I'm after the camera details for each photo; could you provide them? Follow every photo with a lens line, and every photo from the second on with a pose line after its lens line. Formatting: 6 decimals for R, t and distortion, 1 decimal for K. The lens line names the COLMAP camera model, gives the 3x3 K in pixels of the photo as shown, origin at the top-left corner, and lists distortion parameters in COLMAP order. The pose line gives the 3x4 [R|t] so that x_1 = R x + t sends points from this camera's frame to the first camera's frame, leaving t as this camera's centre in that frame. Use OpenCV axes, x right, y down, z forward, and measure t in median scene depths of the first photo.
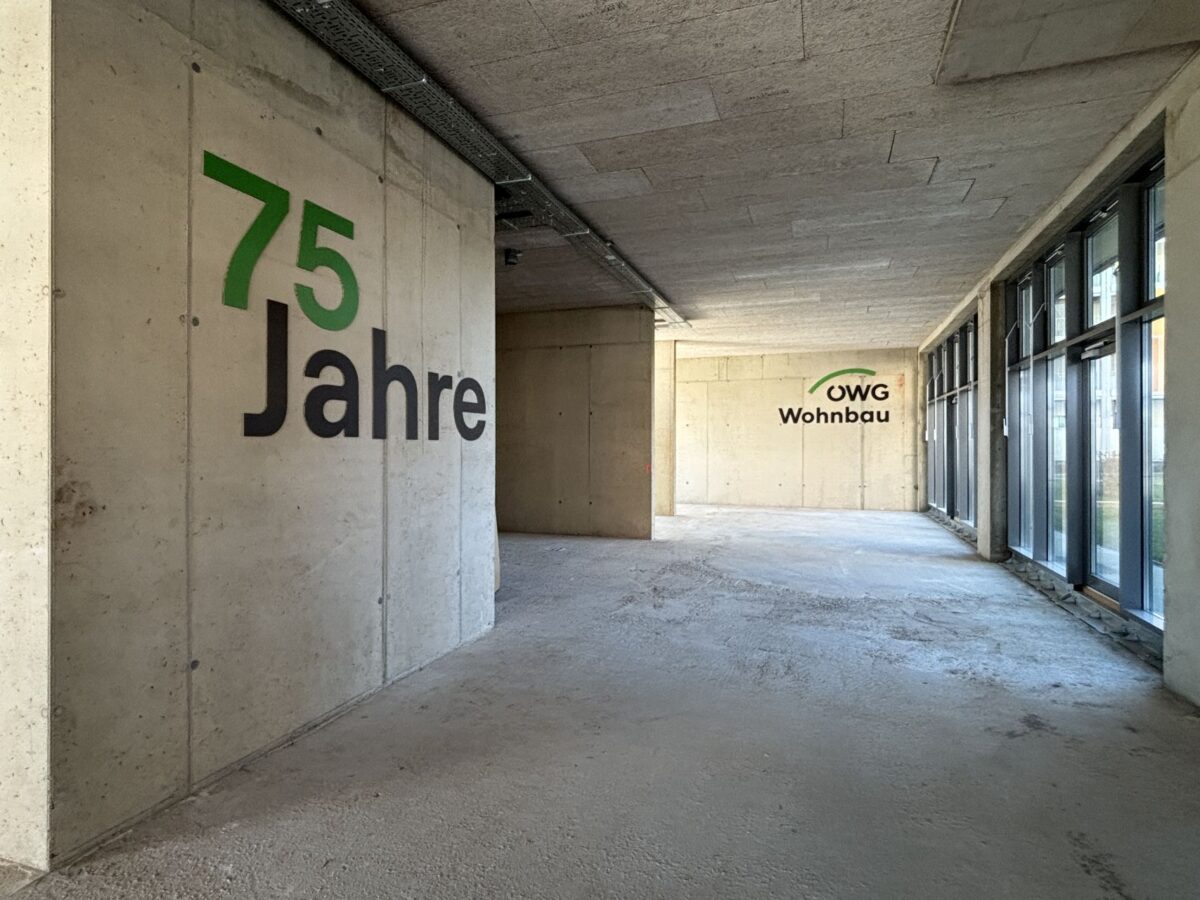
lens RADIAL K [[631.1, 0, 600.0], [0, 631.1, 450.0], [0, 0, 1]] dist [0.040151, -0.059135]
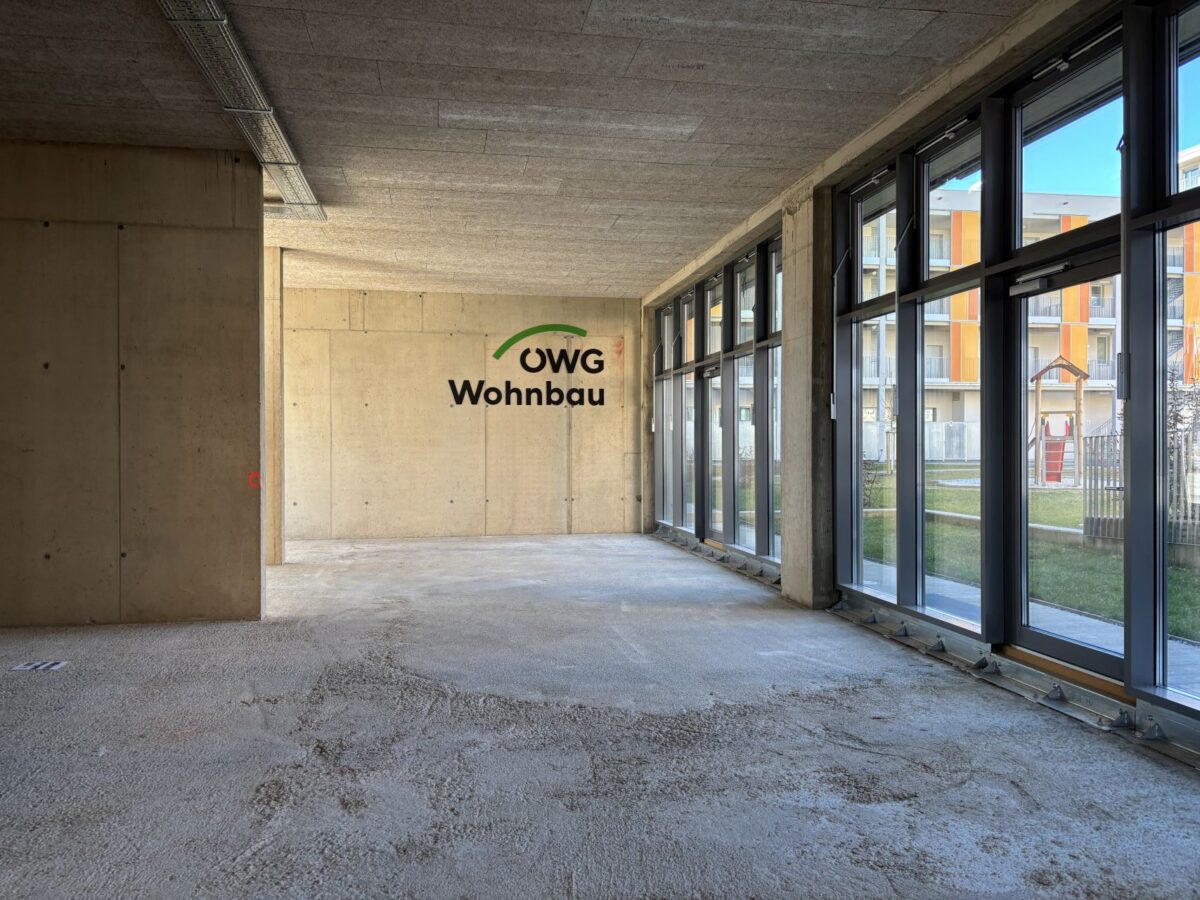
lens RADIAL K [[899.1, 0, 595.9], [0, 899.1, 454.4], [0, 0, 1]] dist [0.049859, -0.049219]
pose [[0.875916, -0.007346, 0.482407, -0.031362], [0.005644, 0.999972, 0.004980, 0.006280], [-0.482430, -0.001639, 0.875933, 0.217200]]
